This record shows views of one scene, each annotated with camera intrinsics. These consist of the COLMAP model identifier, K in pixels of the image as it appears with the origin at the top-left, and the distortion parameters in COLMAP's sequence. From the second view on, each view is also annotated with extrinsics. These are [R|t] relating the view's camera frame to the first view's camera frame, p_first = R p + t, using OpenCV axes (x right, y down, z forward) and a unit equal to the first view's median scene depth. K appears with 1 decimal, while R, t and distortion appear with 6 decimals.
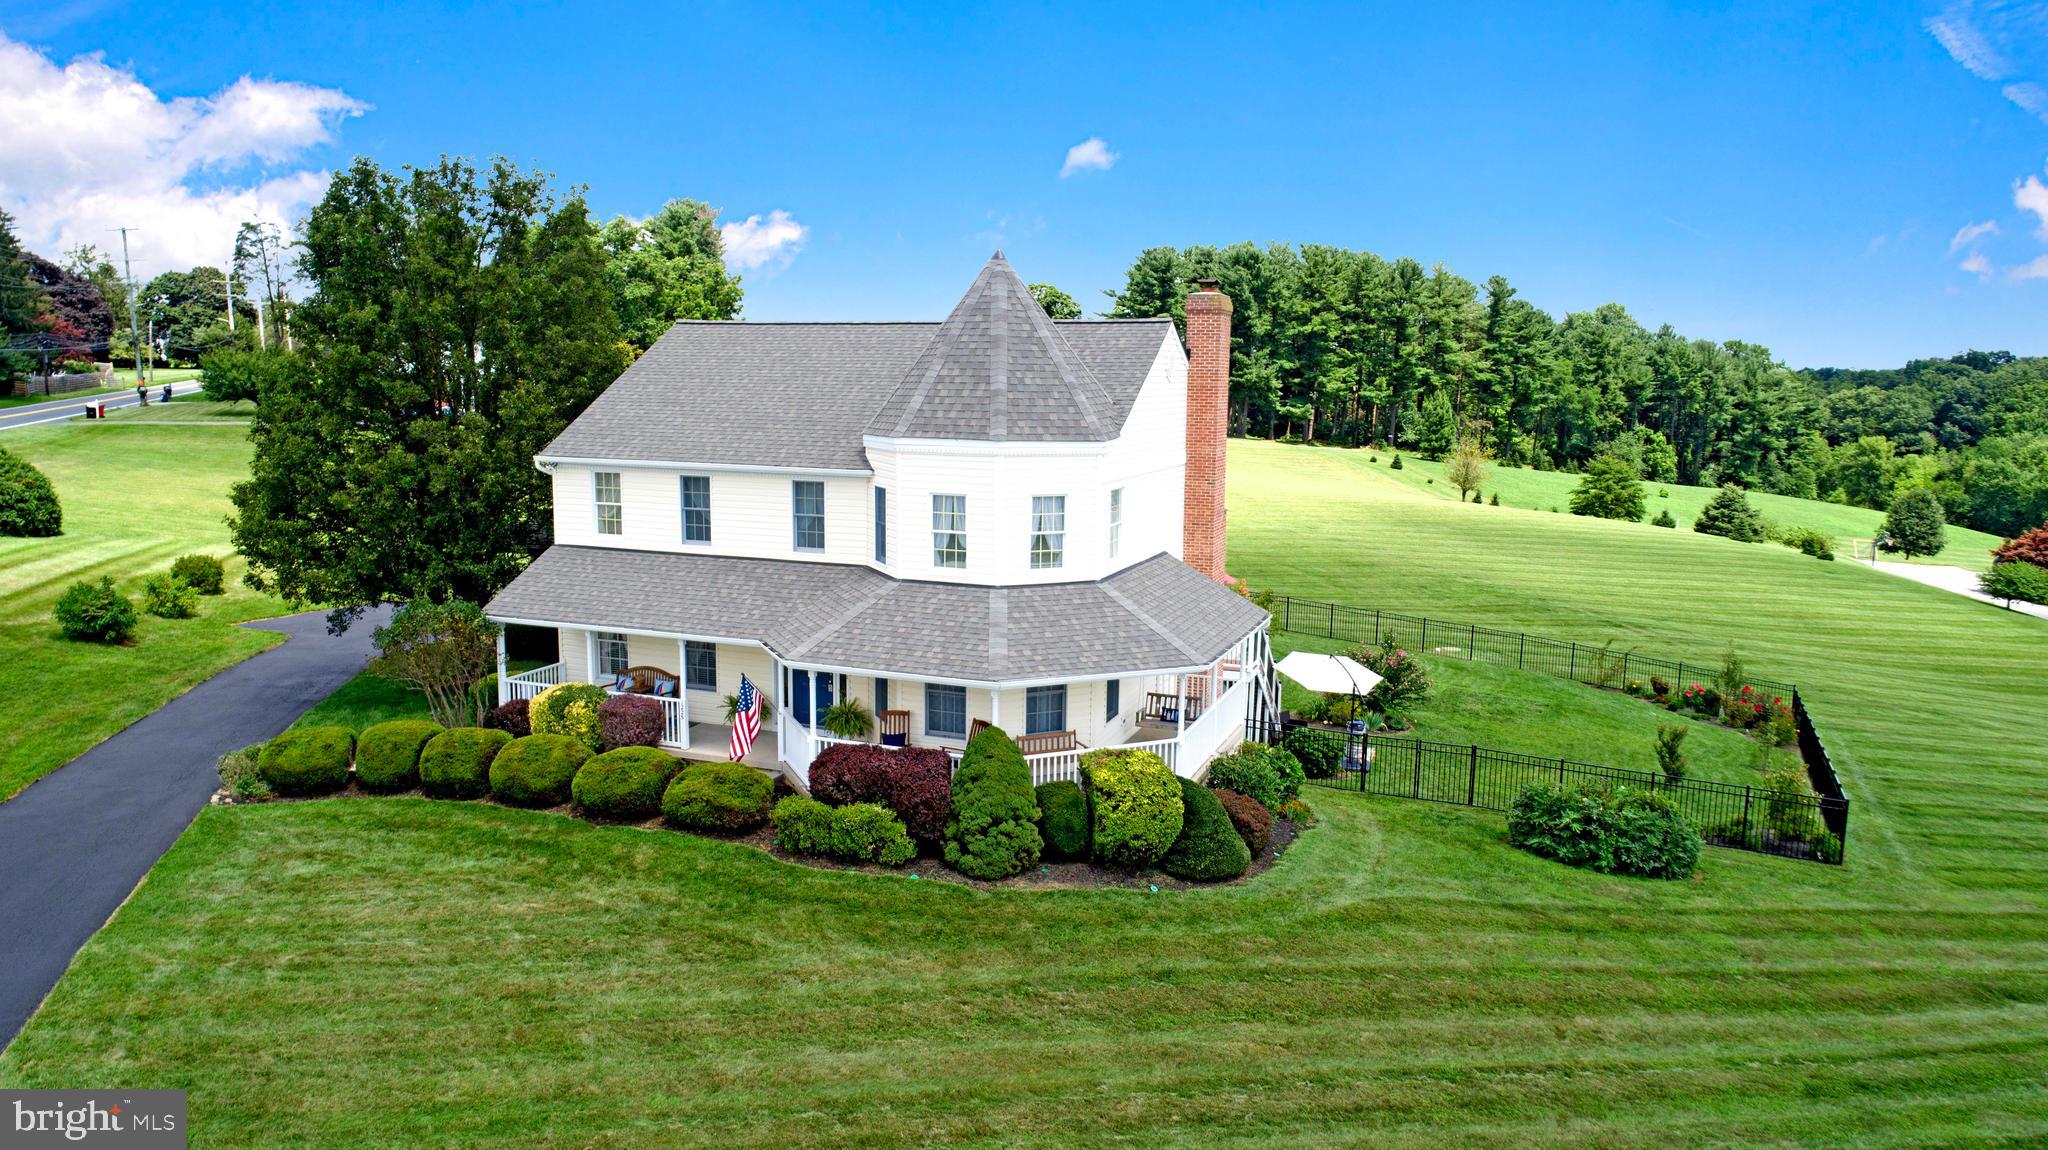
lens RADIAL K [[1357.1, 0, 1031.7], [0, 1357.1, 577.1], [0, 0, 1]] dist [-0.016381, 0.009114]
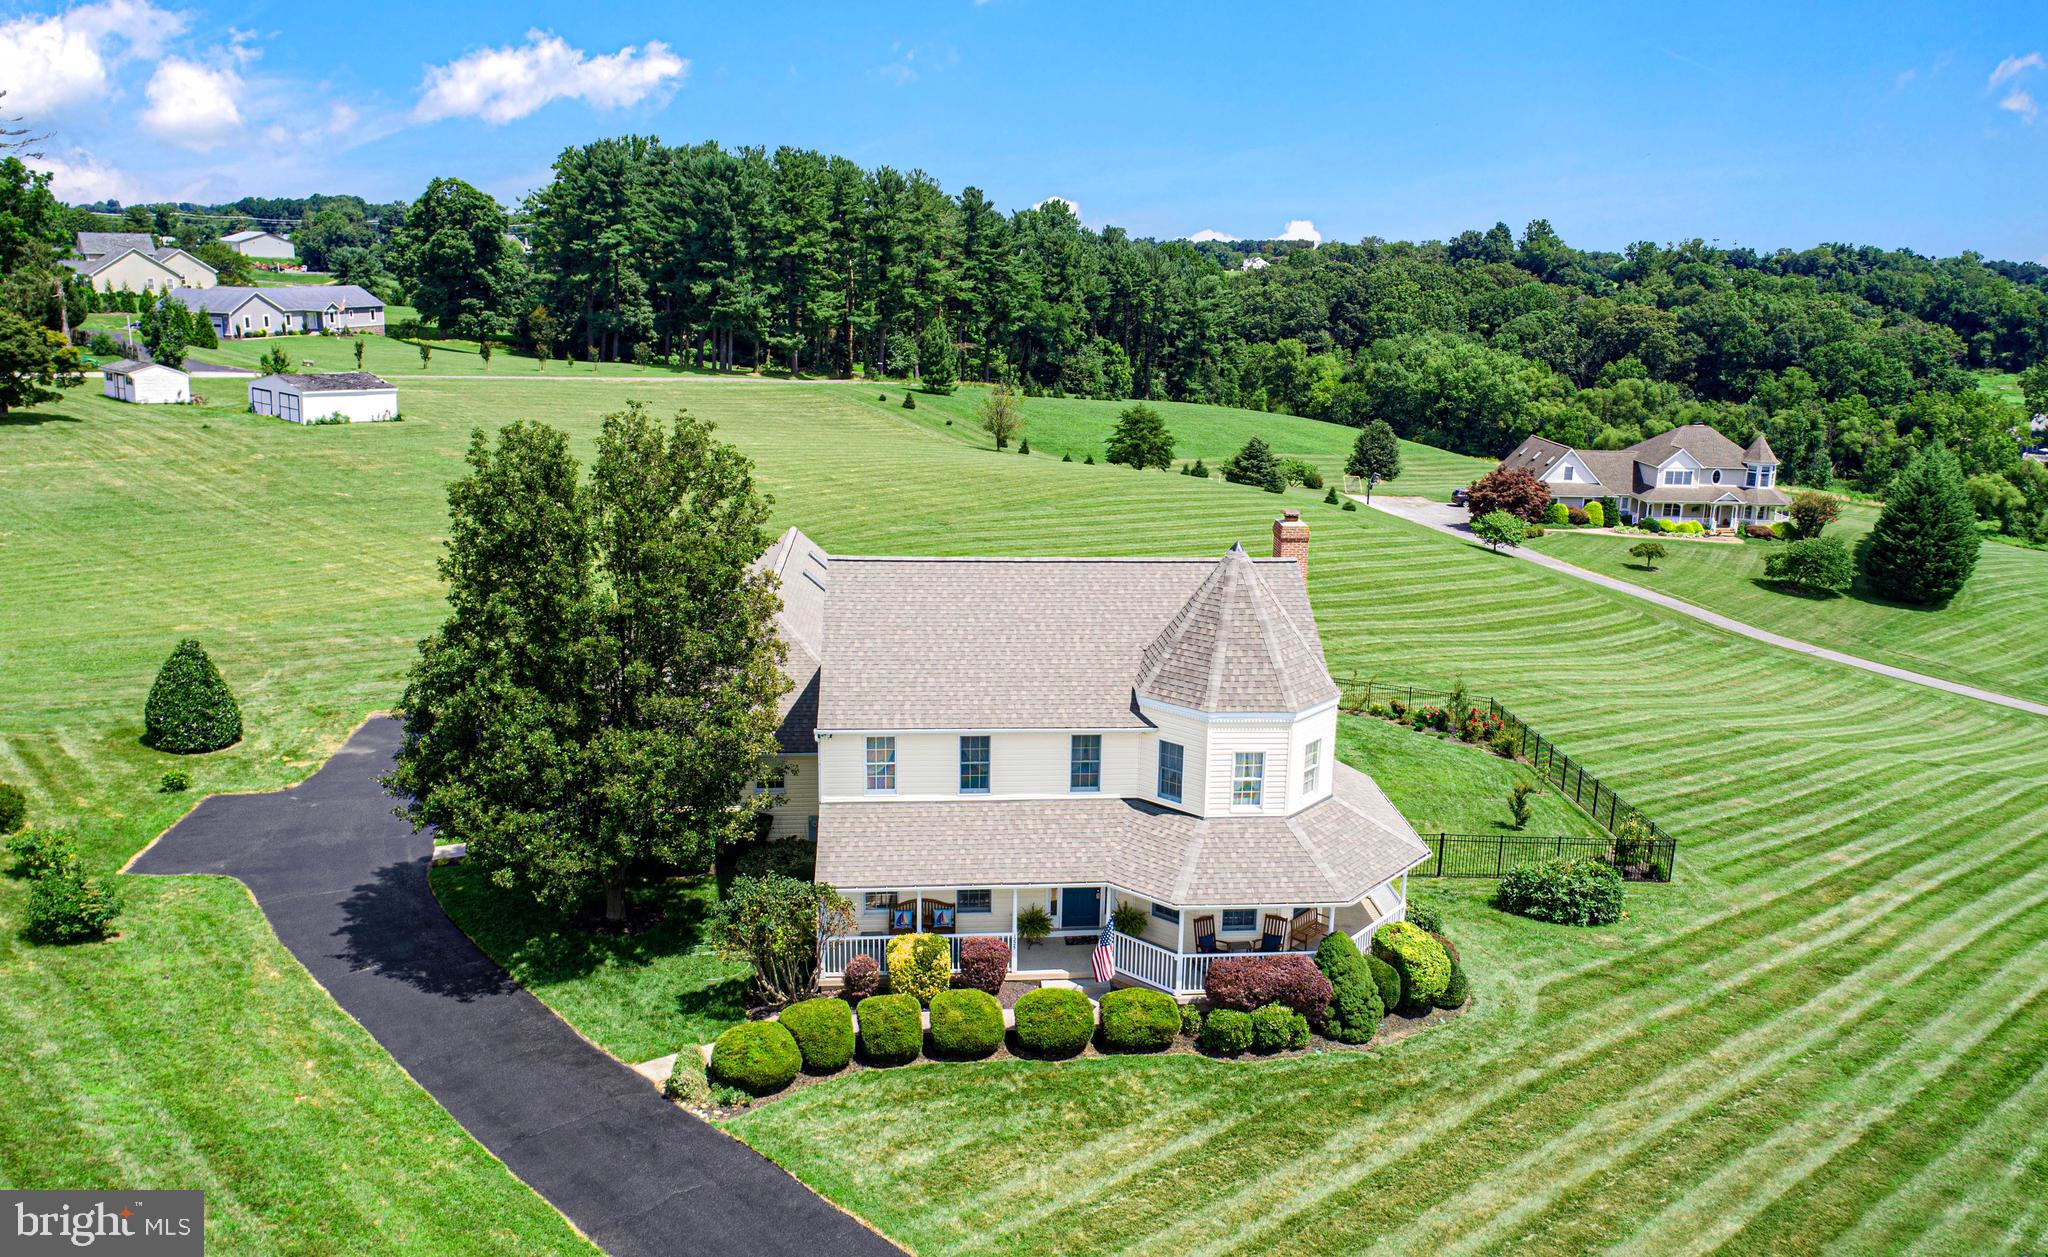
lens RADIAL K [[1544.8, 0, 1117.9], [0, 1544.8, 621.5], [0, 0, 1]] dist [-0.017886, 0.011285]
pose [[0.884823, -0.096794, 0.455763, -0.730610], [0.050563, 0.992354, 0.112593, -0.313004], [-0.463176, -0.076580, 0.882951, -0.206701]]
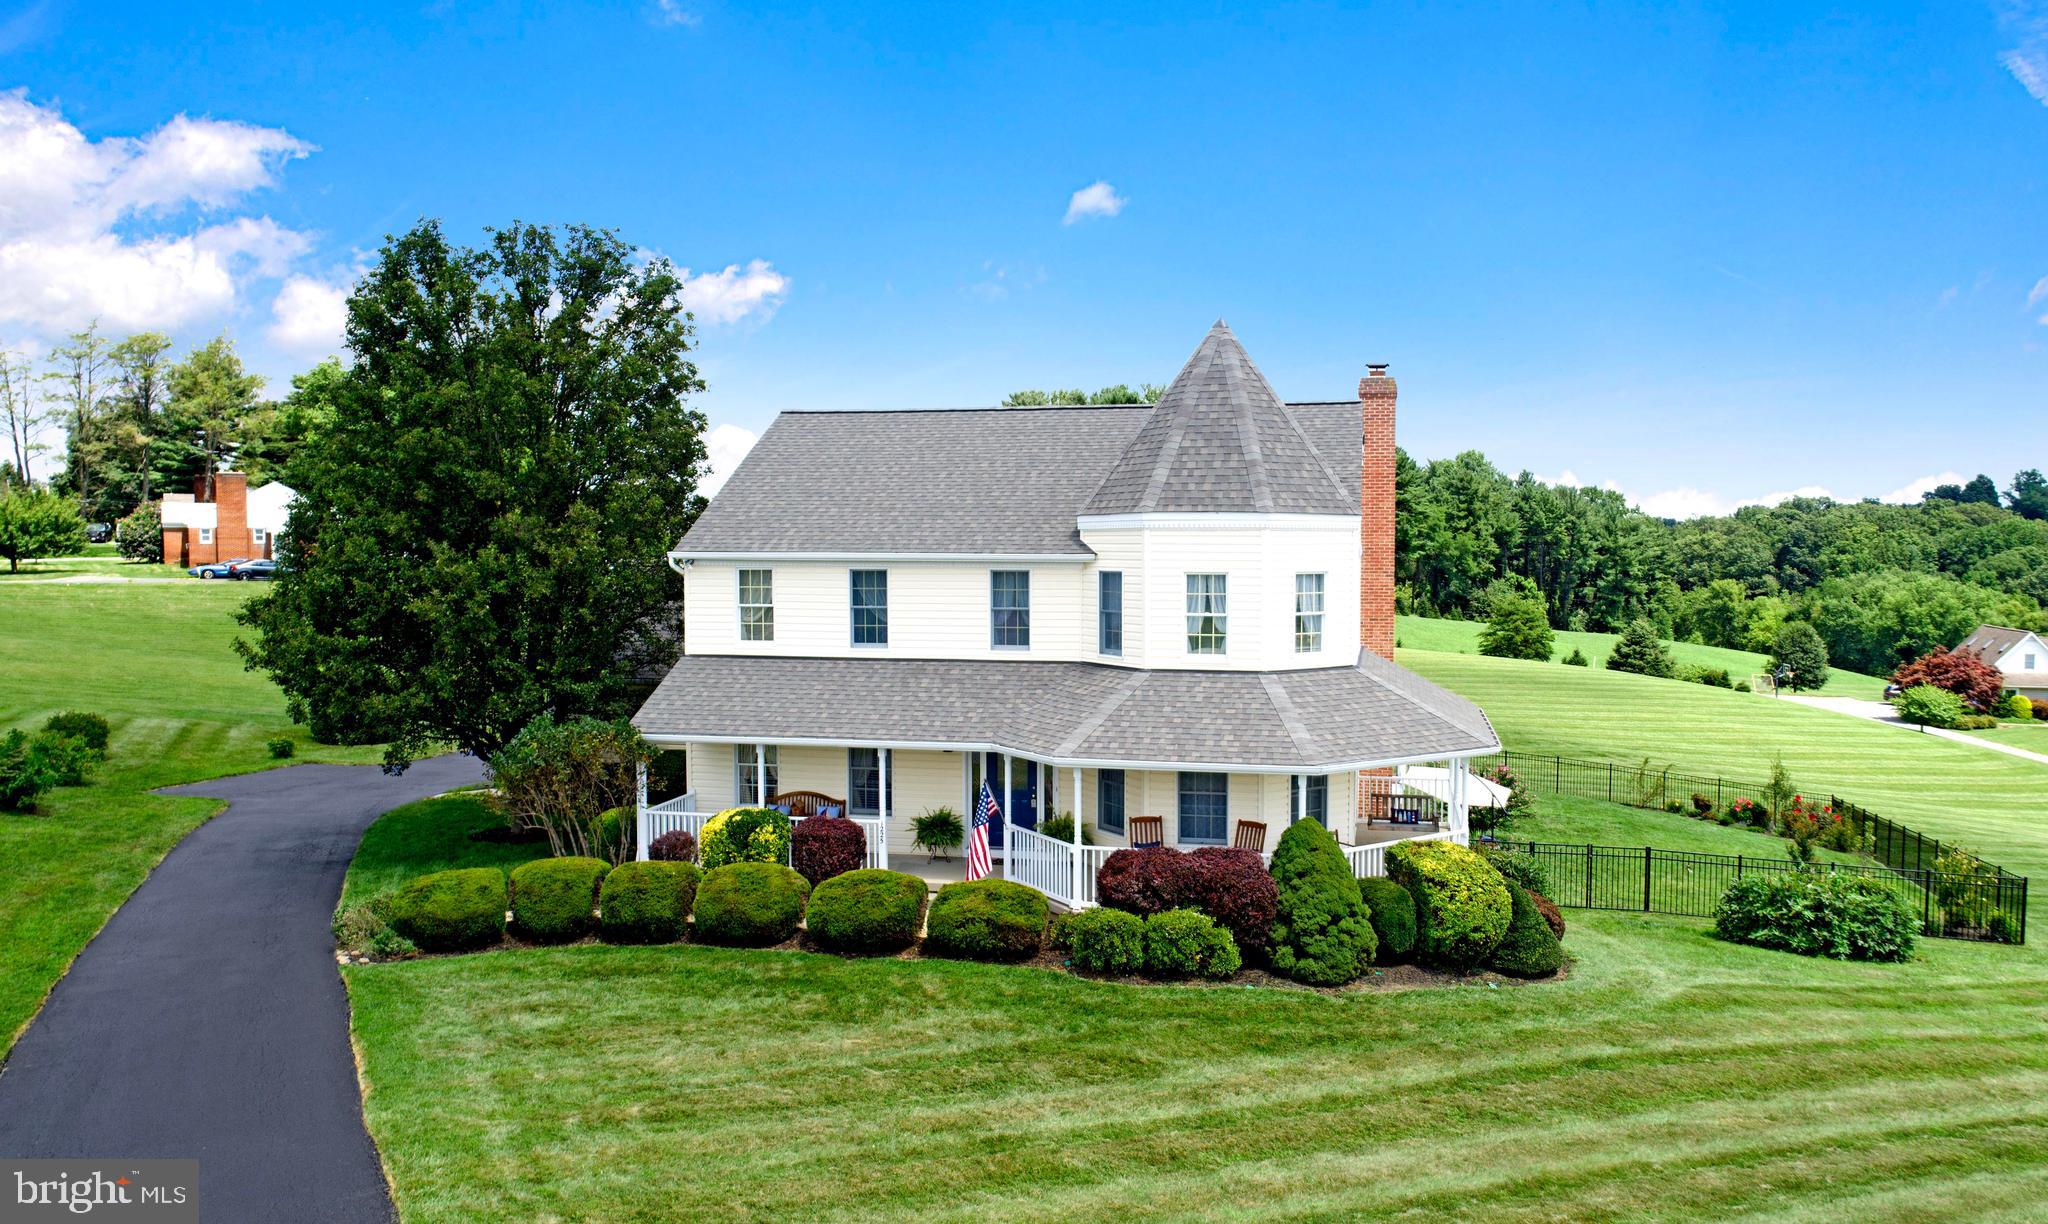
lens RADIAL K [[1470.3, 0, 1096.1], [0, 1470.3, 613.5], [0, 0, 1]] dist [-0.013831, 0.005536]
pose [[0.985744, -0.021260, 0.166904, -0.263225], [0.036989, 0.995099, -0.091705, 0.047614], [-0.164136, 0.096571, 0.981699, 0.036648]]
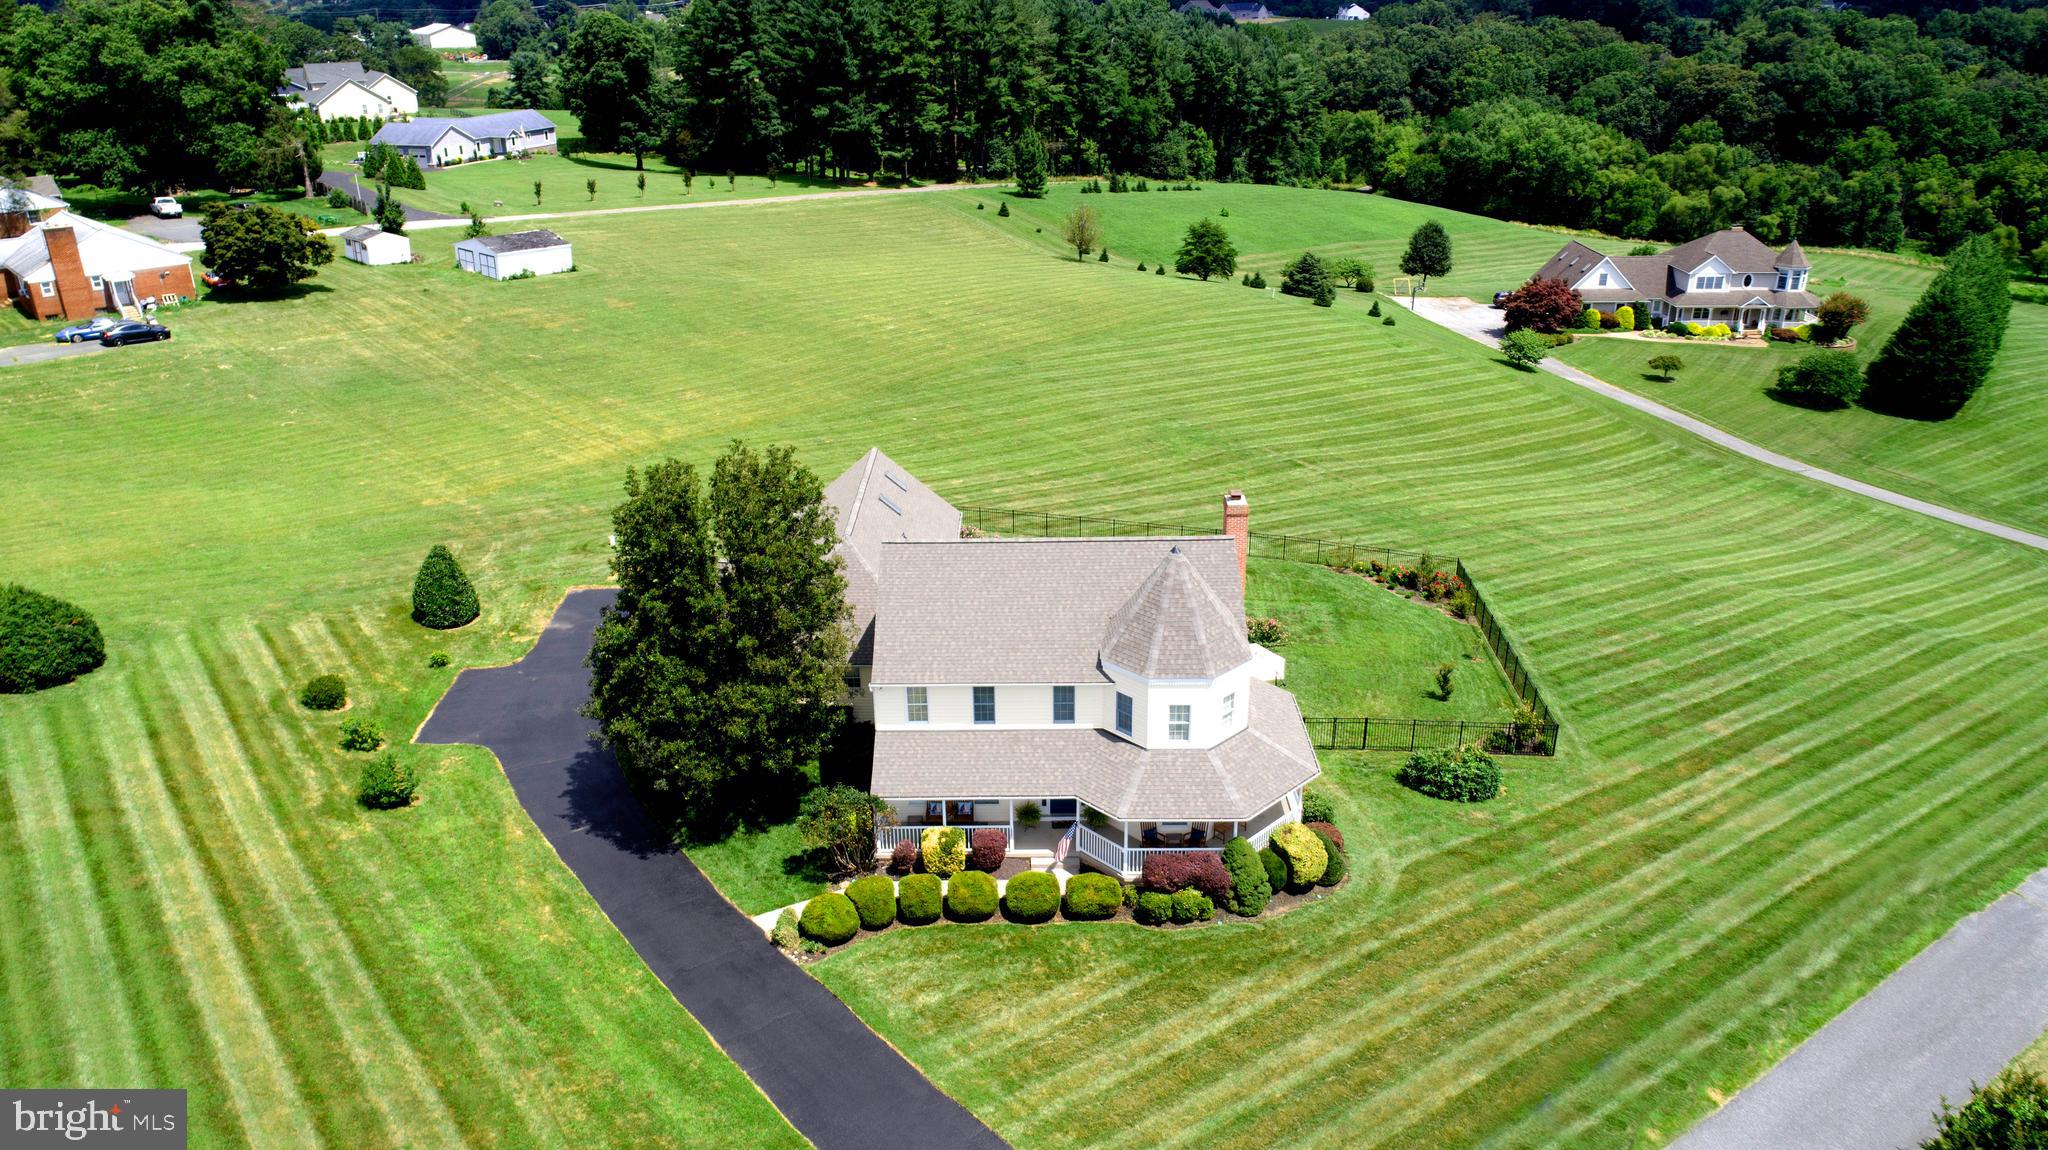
lens RADIAL K [[1405.6, 0, 1024.0], [0, 1405.6, 575.0], [0, 0, 1]] dist [-0.014987, 0.005810]
pose [[0.937349, -0.156688, 0.311169, -0.701101], [0.075165, 0.963075, 0.258528, -0.628187], [-0.340188, -0.218942, 0.914515, -0.507321]]
